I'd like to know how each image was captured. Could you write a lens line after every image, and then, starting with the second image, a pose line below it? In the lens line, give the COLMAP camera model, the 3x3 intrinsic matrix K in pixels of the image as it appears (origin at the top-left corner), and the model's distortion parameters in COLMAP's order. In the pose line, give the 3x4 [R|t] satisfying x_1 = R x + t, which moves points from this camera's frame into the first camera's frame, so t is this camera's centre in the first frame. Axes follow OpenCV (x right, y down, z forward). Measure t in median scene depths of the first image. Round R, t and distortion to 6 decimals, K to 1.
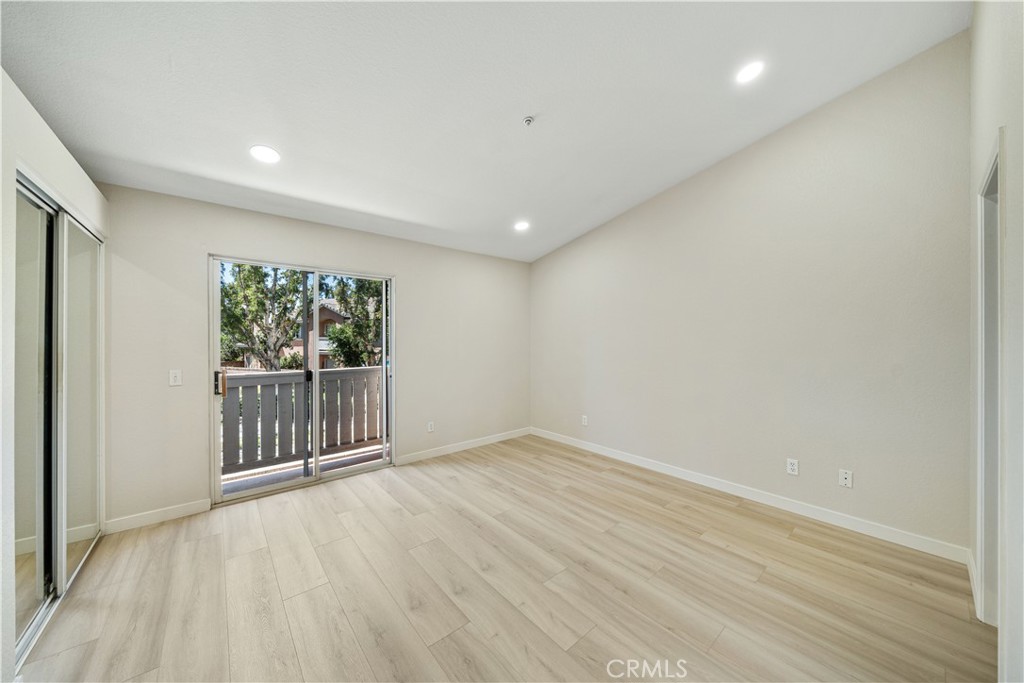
lens RADIAL K [[349.9, 0, 508.0], [0, 349.9, 334.0], [0, 0, 1]] dist [-0.001180, -0.000207]
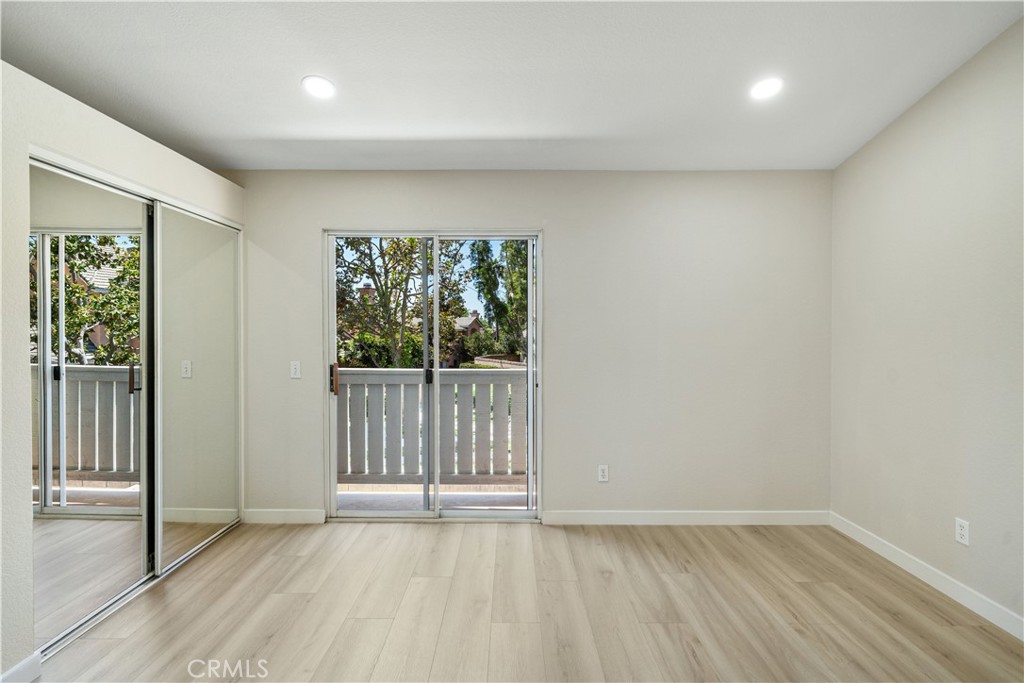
lens RADIAL K [[479.4, 0, 511.1], [0, 479.4, 329.2], [0, 0, 1]] dist [0.008137, -0.000012]
pose [[0.767338, -0.000104, -0.641243, 0.187491], [0.005982, 0.999958, 0.006996, 0.010052], [0.641215, -0.009204, 0.767306, 0.263371]]
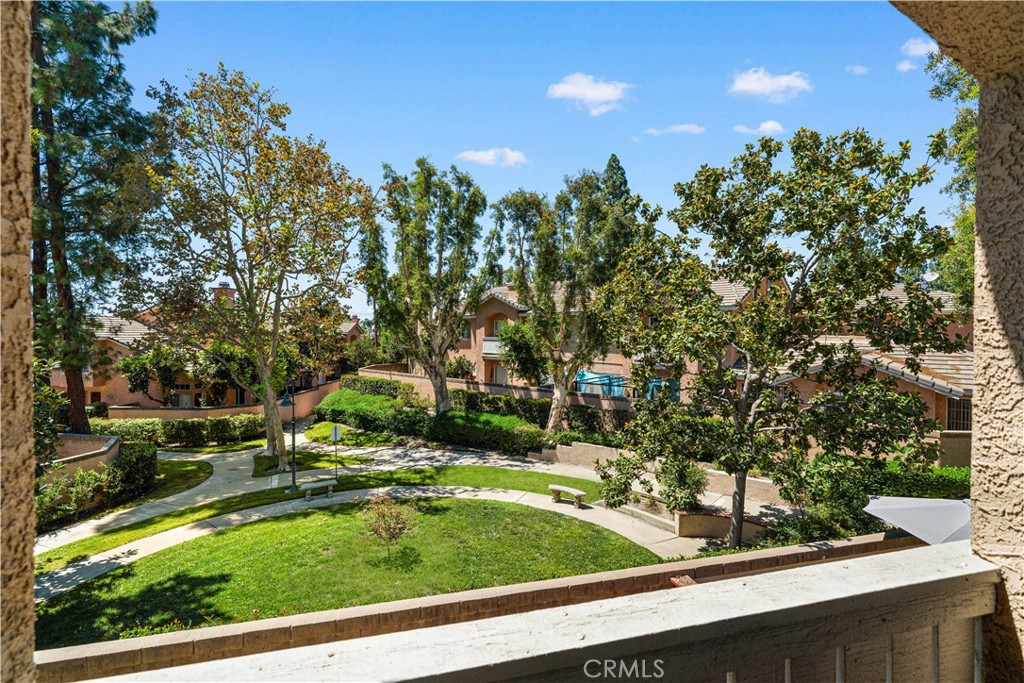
lens RADIAL K [[456.0, 0, 512.0], [0, 456.0, 333.7], [0, 0, 1]] dist [-0.000187, 0.000007]
pose [[0.911771, 0.001322, -0.410697, -0.545216], [0.001844, 0.999972, 0.007311, -0.041471], [0.410695, -0.007423, 0.911743, 0.736847]]
